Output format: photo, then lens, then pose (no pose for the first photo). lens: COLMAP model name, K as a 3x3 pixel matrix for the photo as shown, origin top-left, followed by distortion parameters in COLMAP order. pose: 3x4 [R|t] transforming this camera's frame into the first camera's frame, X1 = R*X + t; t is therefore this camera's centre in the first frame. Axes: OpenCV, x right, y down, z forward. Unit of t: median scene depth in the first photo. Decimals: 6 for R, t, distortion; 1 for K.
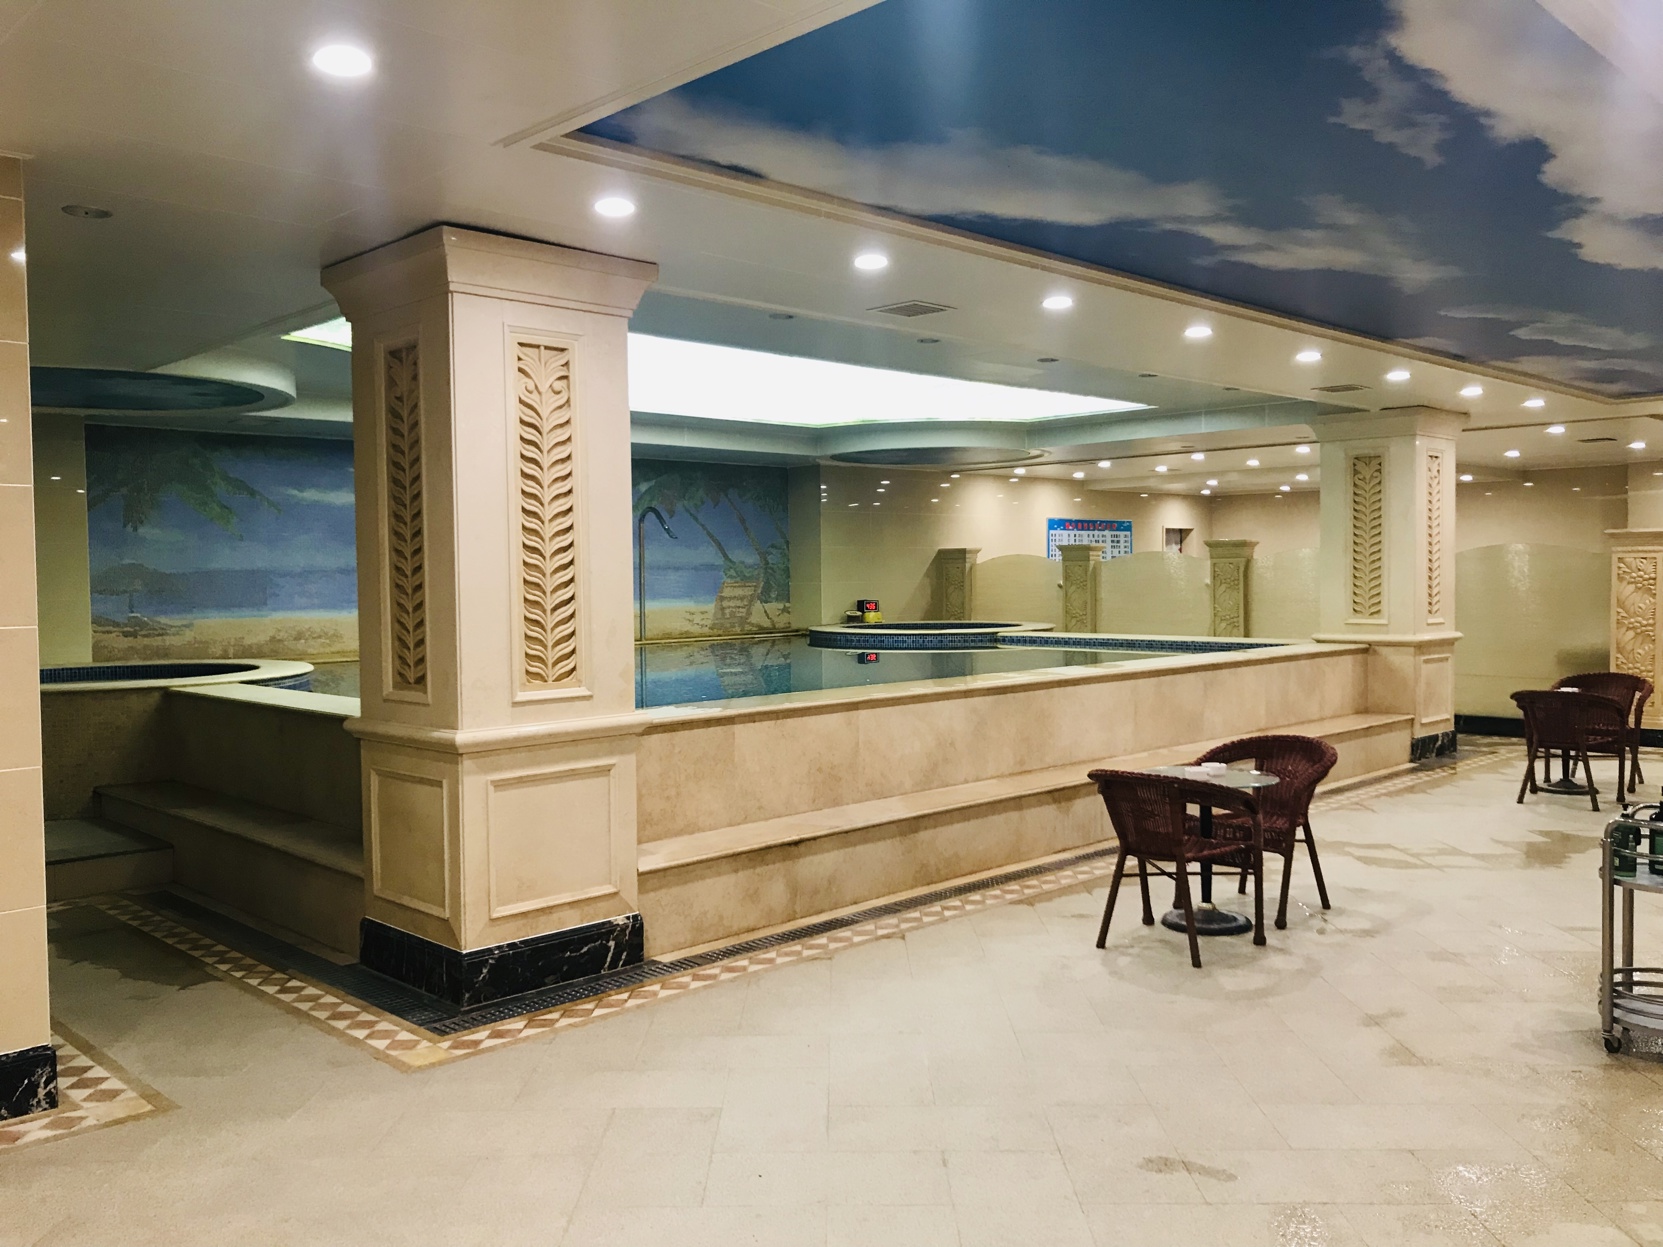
lens RADIAL K [[1369.7, 0, 829.7], [0, 1369.7, 629.6], [0, 0, 1]] dist [0.049579, -0.074022]
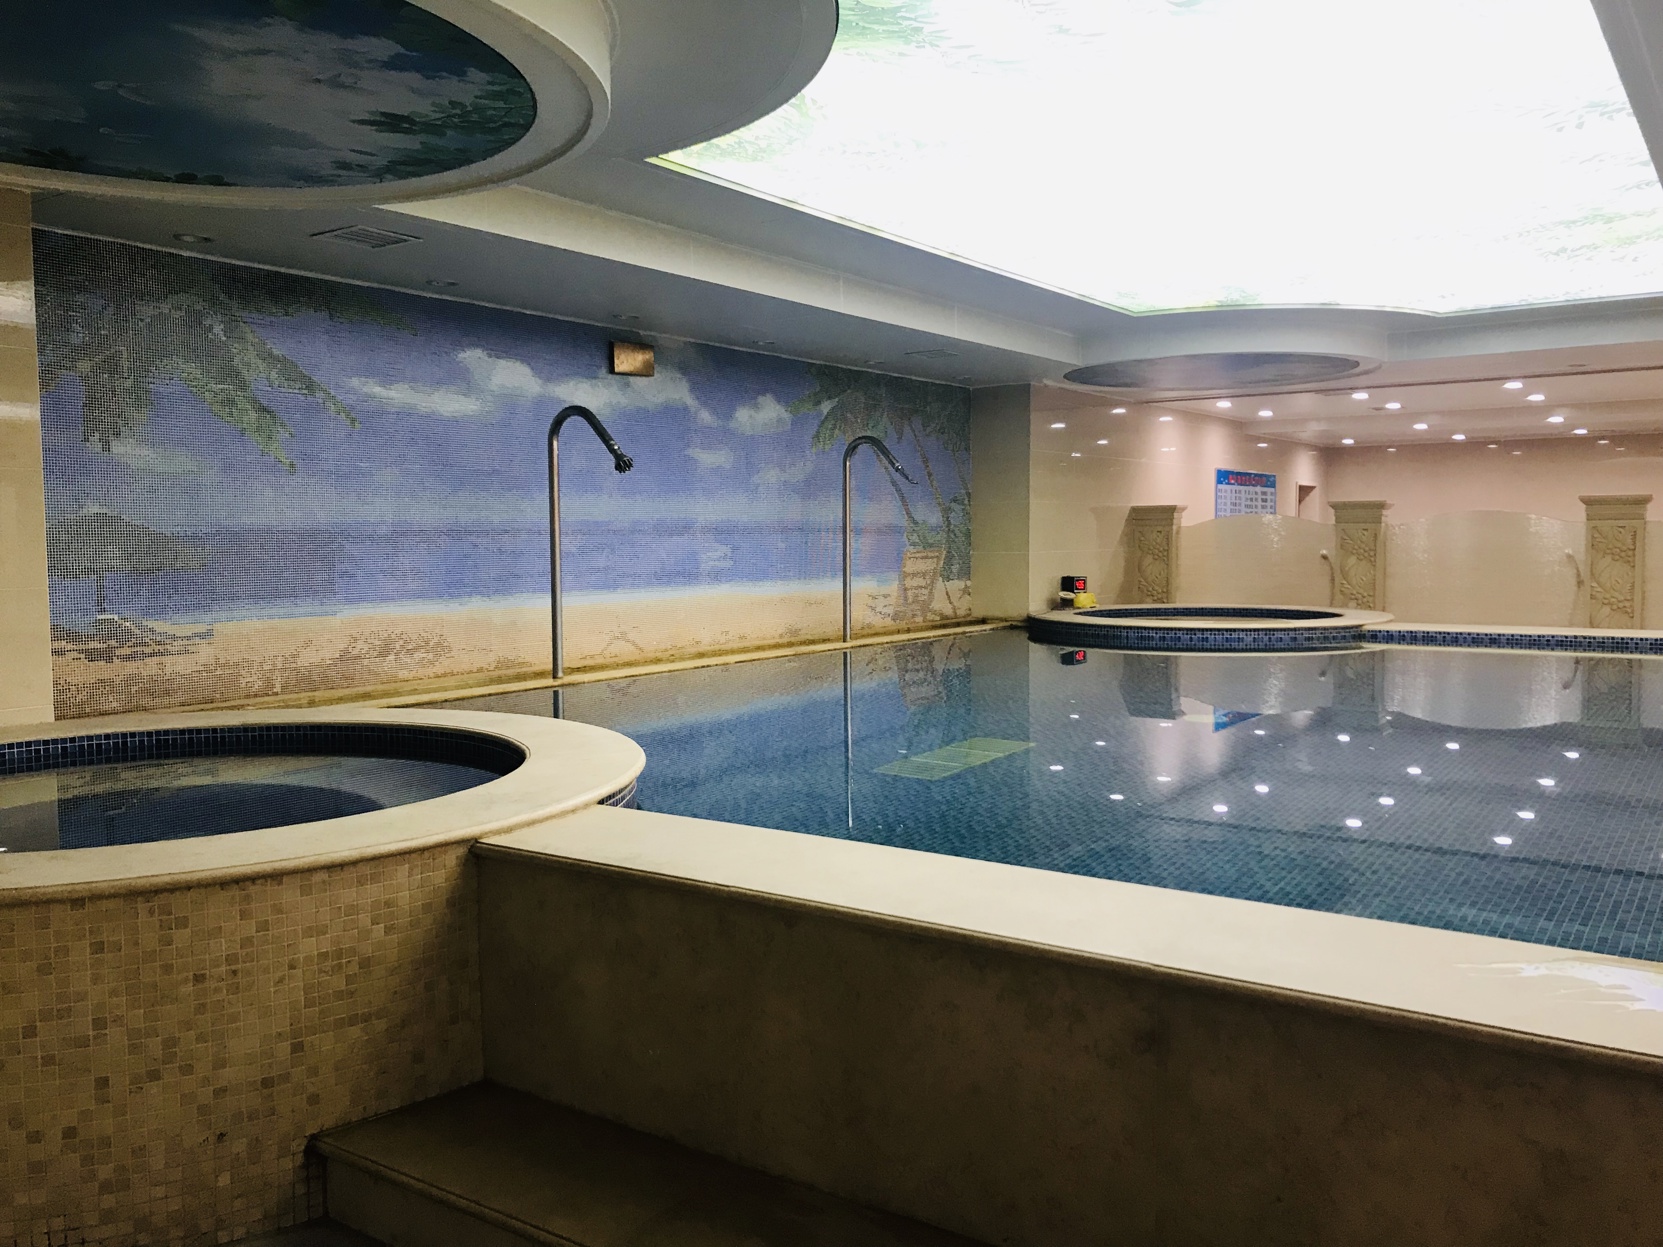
lens RADIAL K [[1369.7, 0, 815.9], [0, 1369.7, 626.6], [0, 0, 1]] dist [0.049579, -0.074022]
pose [[0.984661, -0.007897, 0.174302, -0.244037], [0.004087, 0.999745, 0.022205, -0.012416], [-0.174433, -0.021152, 0.984442, 0.332097]]
